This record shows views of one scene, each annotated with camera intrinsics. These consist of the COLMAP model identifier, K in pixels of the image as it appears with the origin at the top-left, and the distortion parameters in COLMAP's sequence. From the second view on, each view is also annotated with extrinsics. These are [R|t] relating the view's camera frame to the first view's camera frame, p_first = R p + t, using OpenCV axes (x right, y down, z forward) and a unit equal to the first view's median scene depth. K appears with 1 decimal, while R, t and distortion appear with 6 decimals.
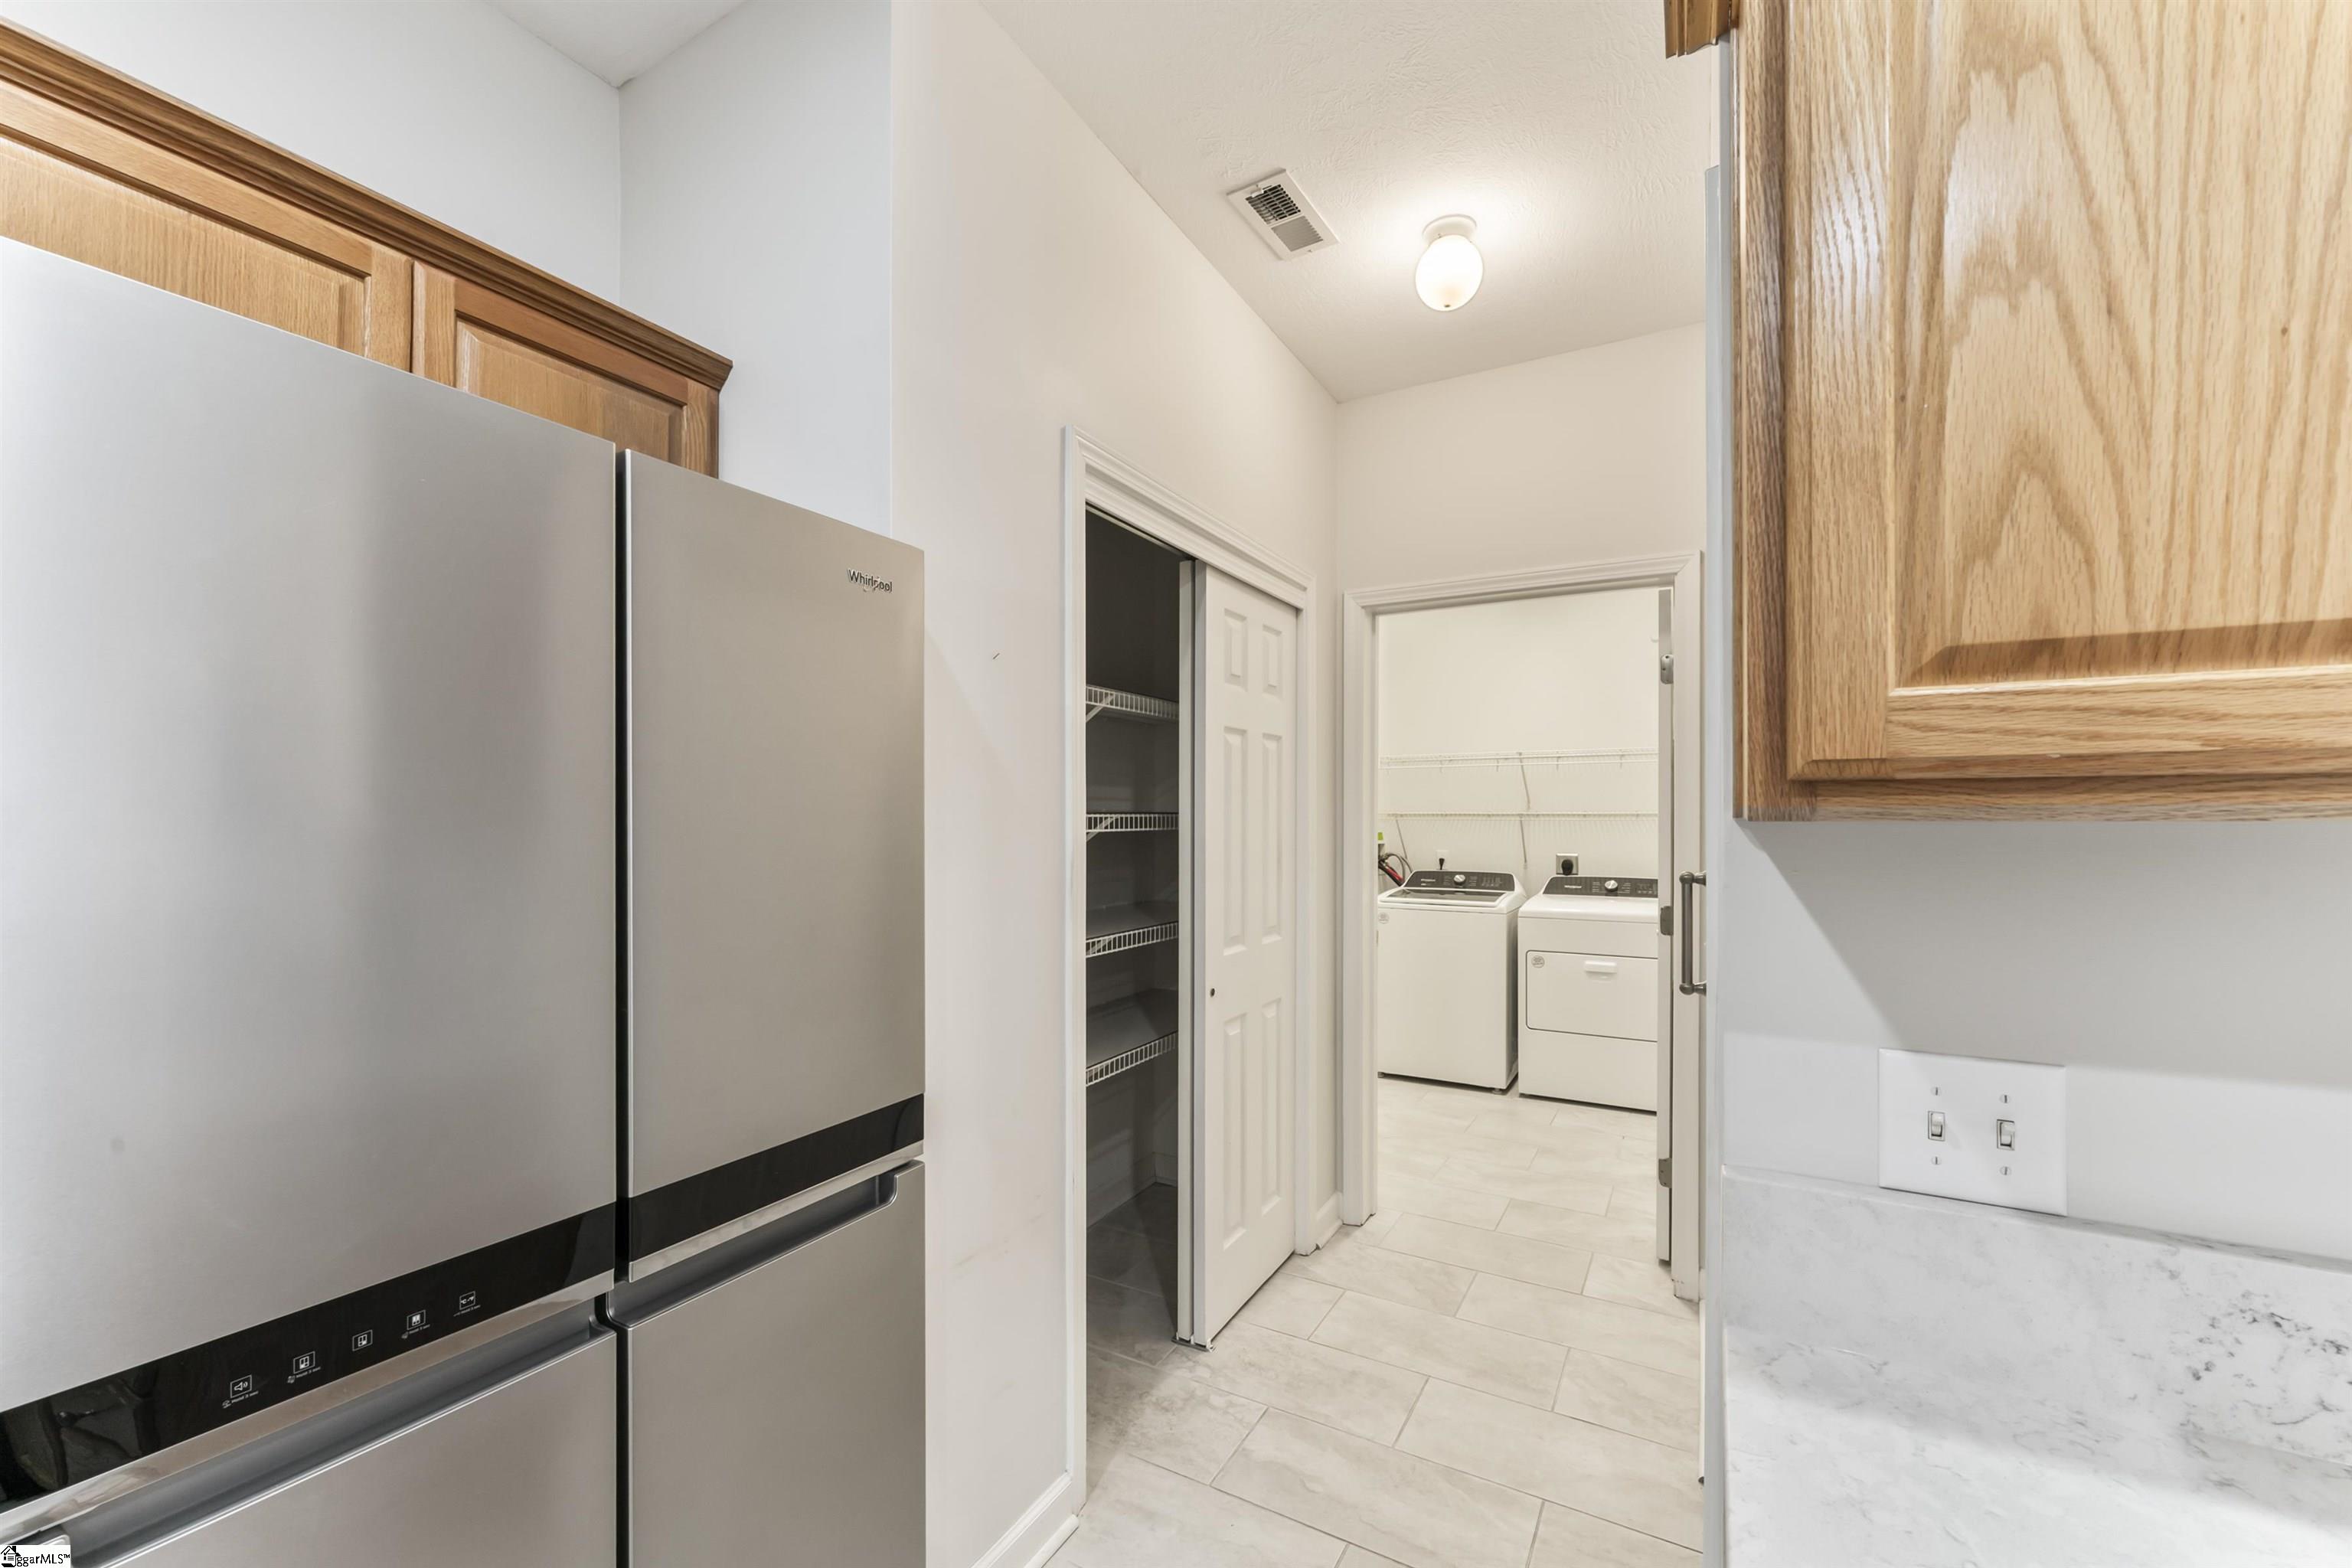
lens RADIAL K [[940.1, 0, 1171.6], [0, 940.1, 817.9], [0, 0, 1]] dist [0.000643, -0.000255]
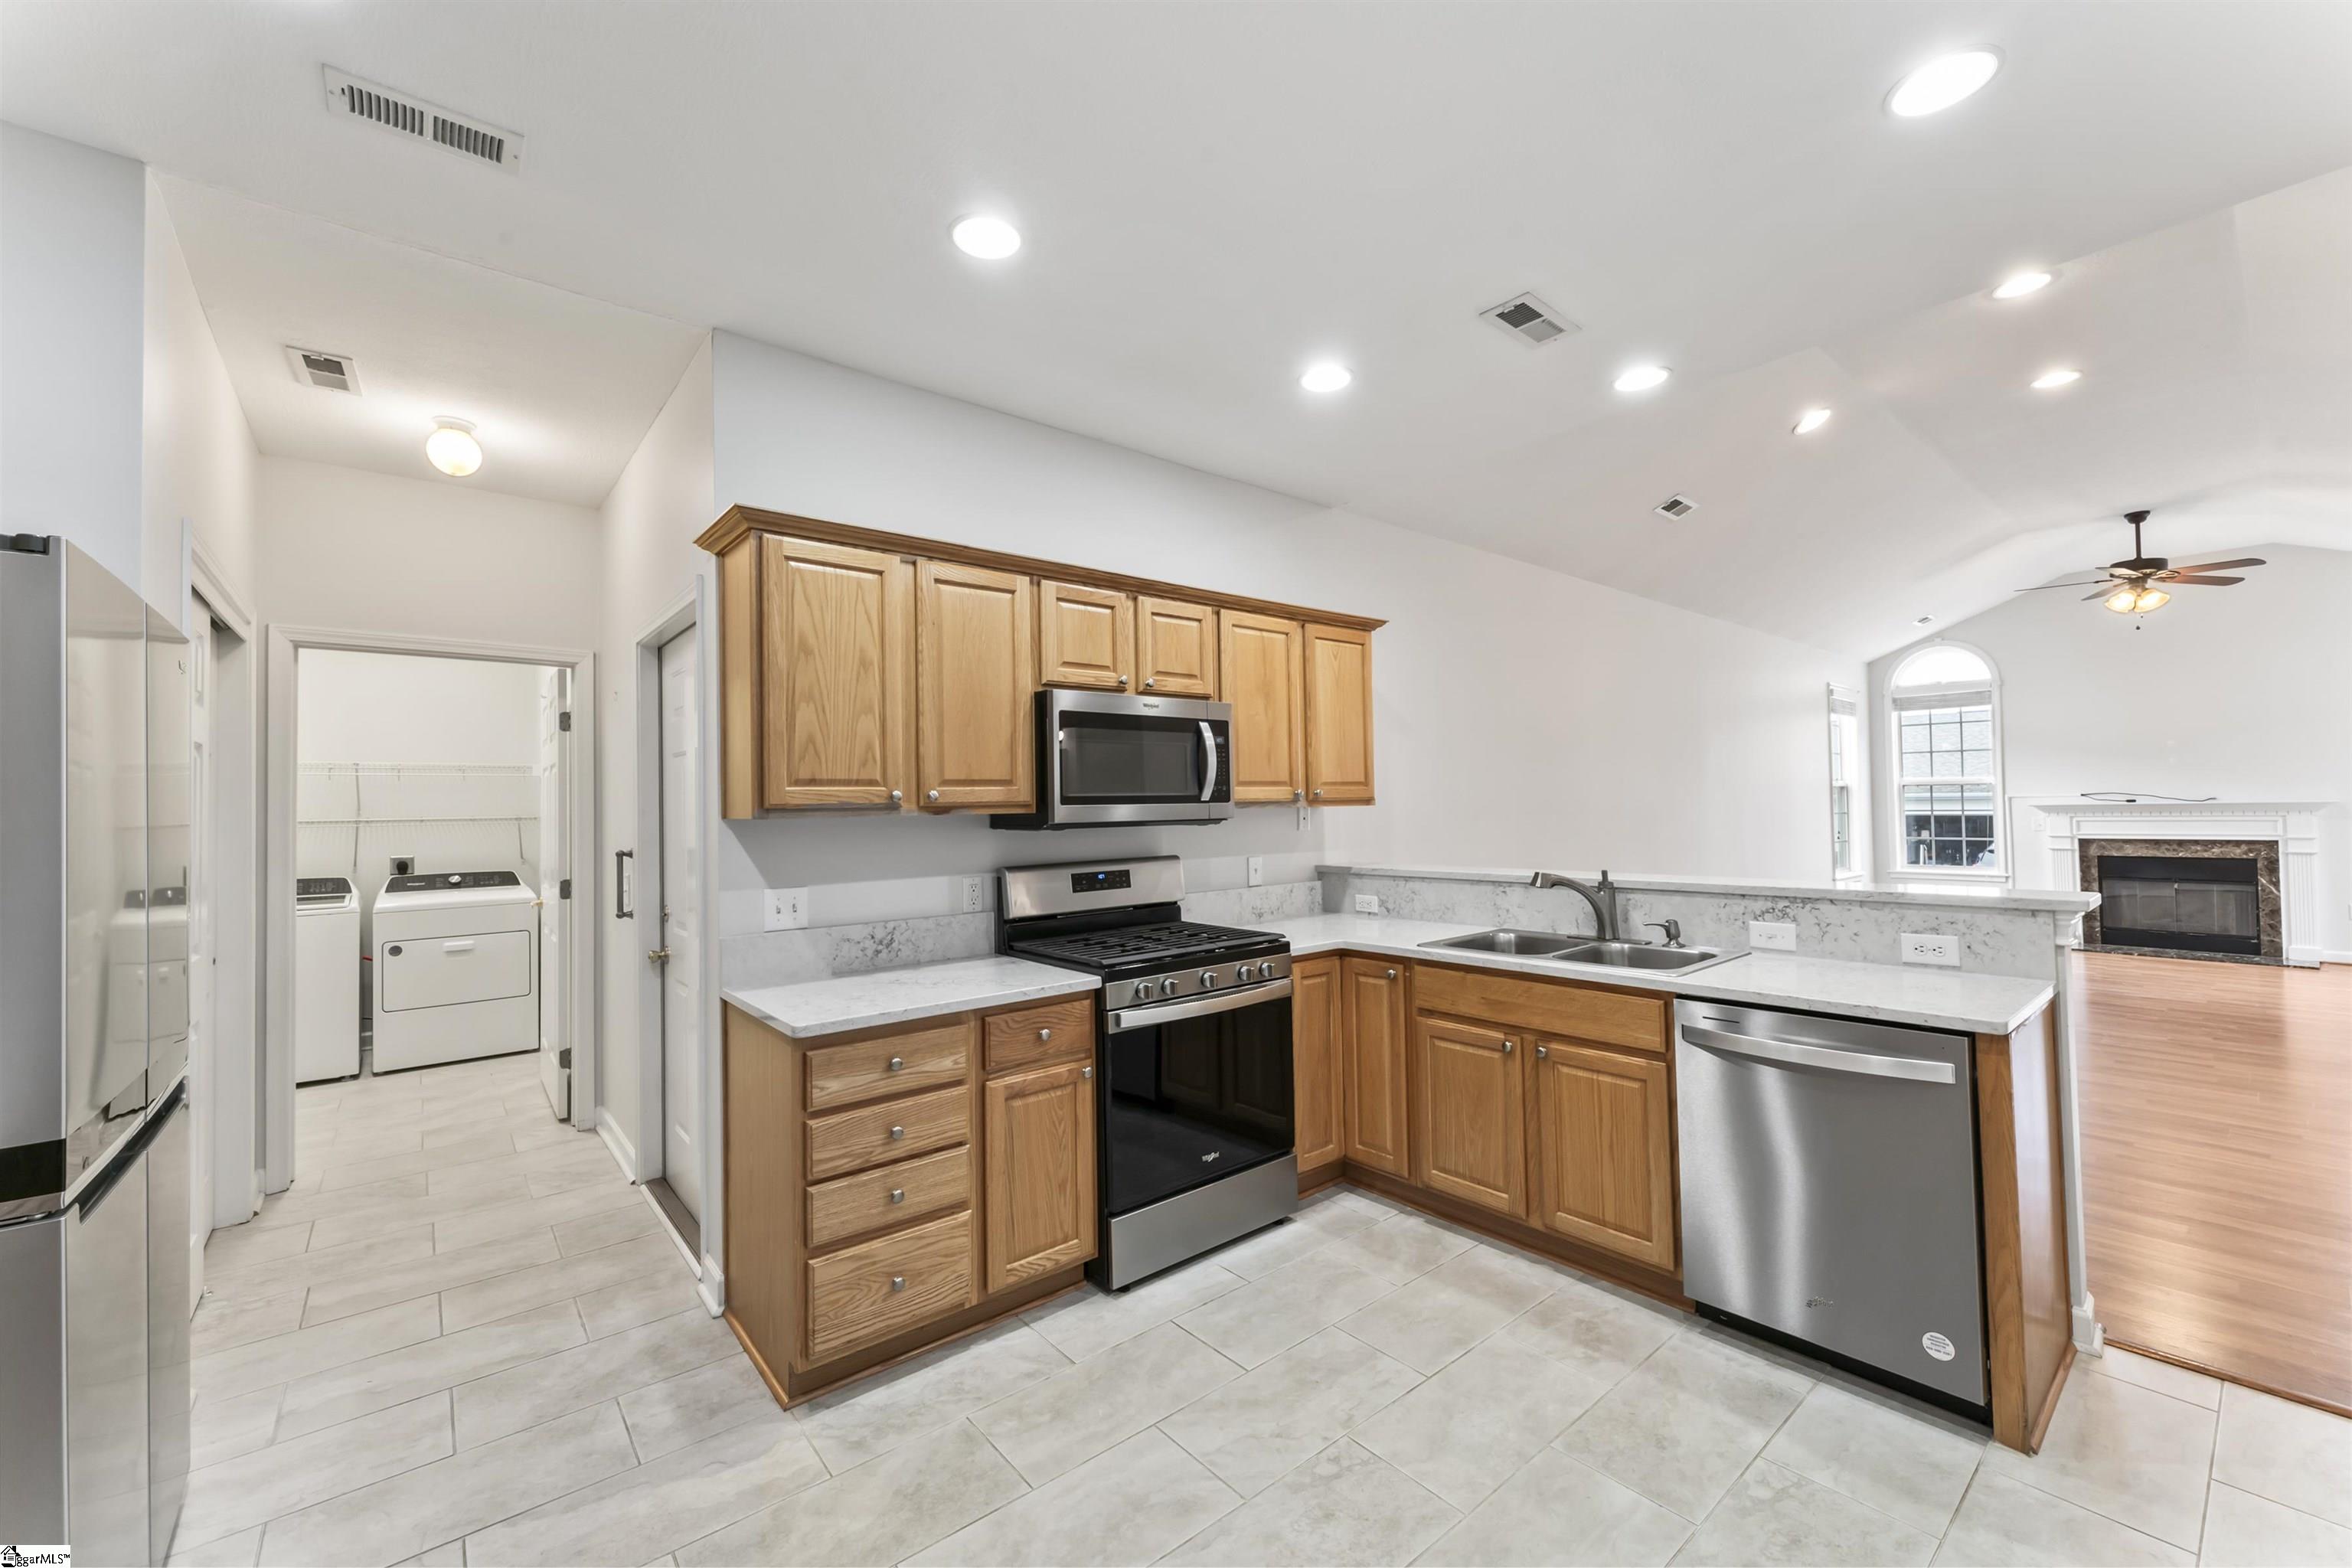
lens RADIAL K [[940.1, 0, 1176.3], [0, 940.1, 787.8], [0, 0, 1]] dist [0.000643, -0.000255]
pose [[0.351693, 0.014097, 0.936009, -0.538156], [0.017918, 0.999602, -0.021787, -0.002776], [-0.935944, 0.024434, 0.351301, -0.444998]]
